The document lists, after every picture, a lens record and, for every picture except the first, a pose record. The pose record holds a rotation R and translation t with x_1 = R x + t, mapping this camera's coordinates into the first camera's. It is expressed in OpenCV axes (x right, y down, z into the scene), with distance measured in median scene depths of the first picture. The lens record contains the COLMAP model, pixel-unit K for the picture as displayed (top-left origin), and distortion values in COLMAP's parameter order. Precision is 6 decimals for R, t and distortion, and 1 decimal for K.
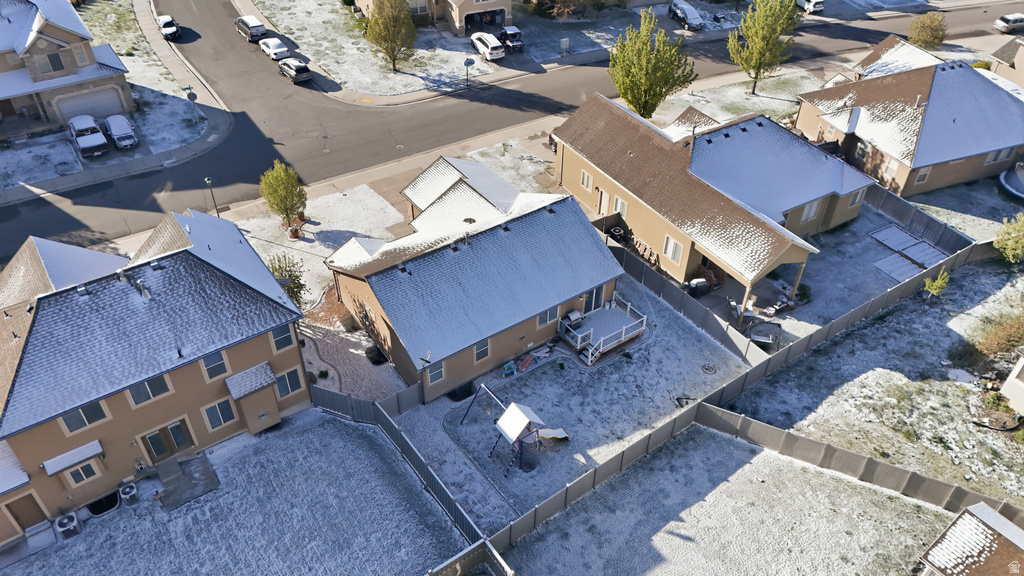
lens RADIAL K [[751.1, 0, 512.0], [0, 751.1, 288.0], [0, 0, 1]] dist [0.084924, -0.082562]
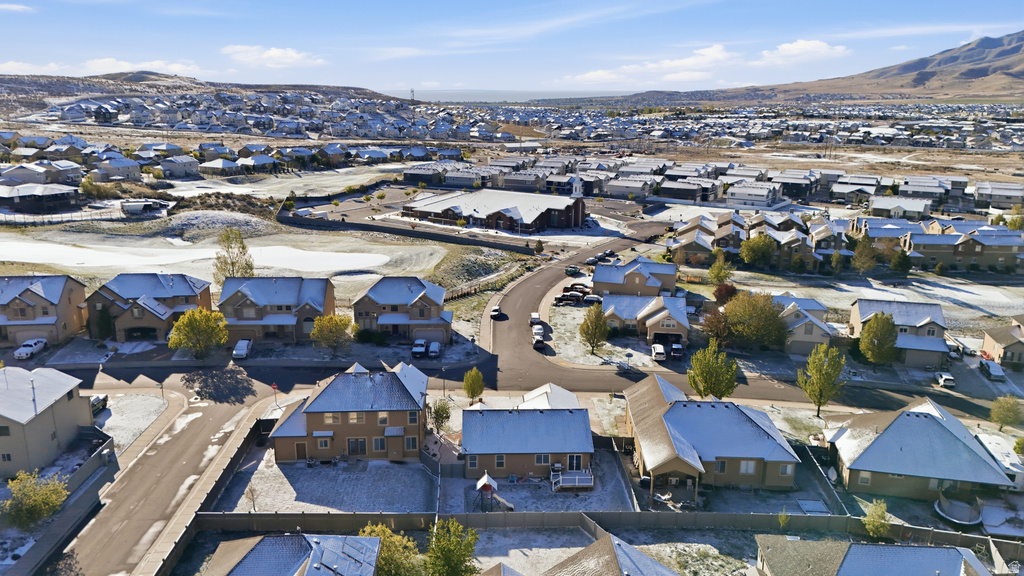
lens RADIAL K [[751.1, 0, 512.0], [0, 751.1, 288.0], [0, 0, 1]] dist [0.084924, -0.082562]
pose [[0.837713, 0.136595, -0.528753, 0.640803], [-0.347375, 0.880369, -0.322924, 0.205545], [0.421388, 0.454193, 0.784946, -0.488125]]
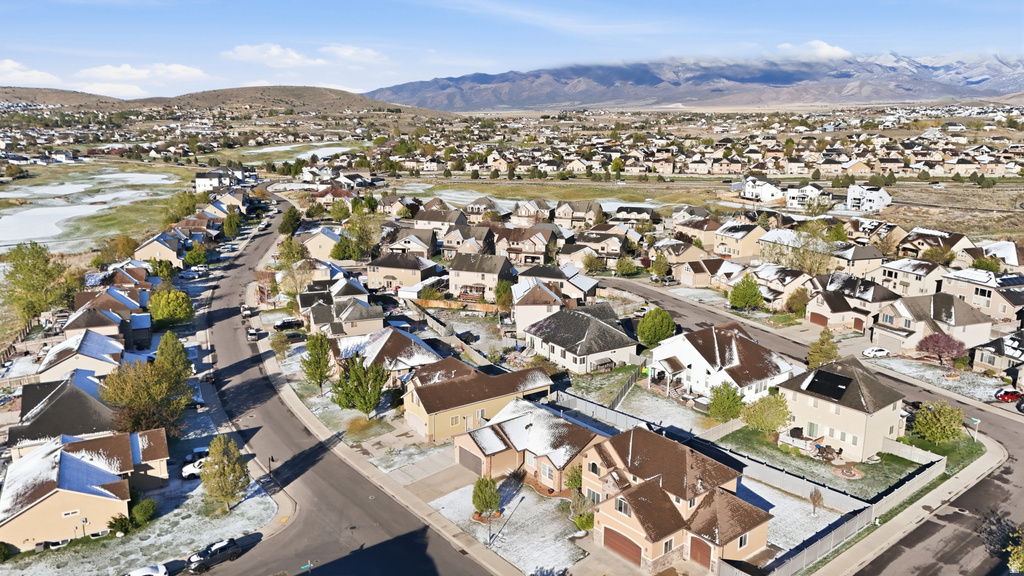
lens RADIAL K [[751.1, 0, 512.0], [0, 751.1, 288.0], [0, 0, 1]] dist [0.084924, -0.082562]
pose [[-0.062396, -0.234401, 0.970136, -1.361336], [0.636947, 0.738993, 0.219519, -0.595143], [-0.768378, 0.631622, 0.103190, 0.461696]]
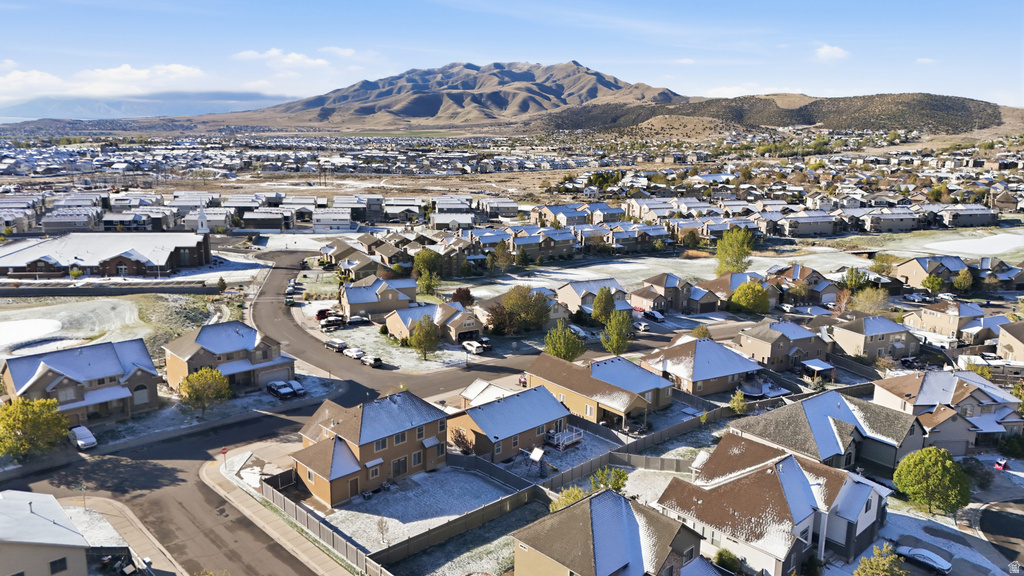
lens RADIAL K [[751.1, 0, 512.0], [0, 751.1, 288.0], [0, 0, 1]] dist [0.084924, -0.082562]
pose [[0.988635, -0.024586, 0.148310, -0.252609], [0.089988, 0.887052, -0.452814, 0.471550], [-0.120426, 0.461014, 0.879184, -0.823462]]
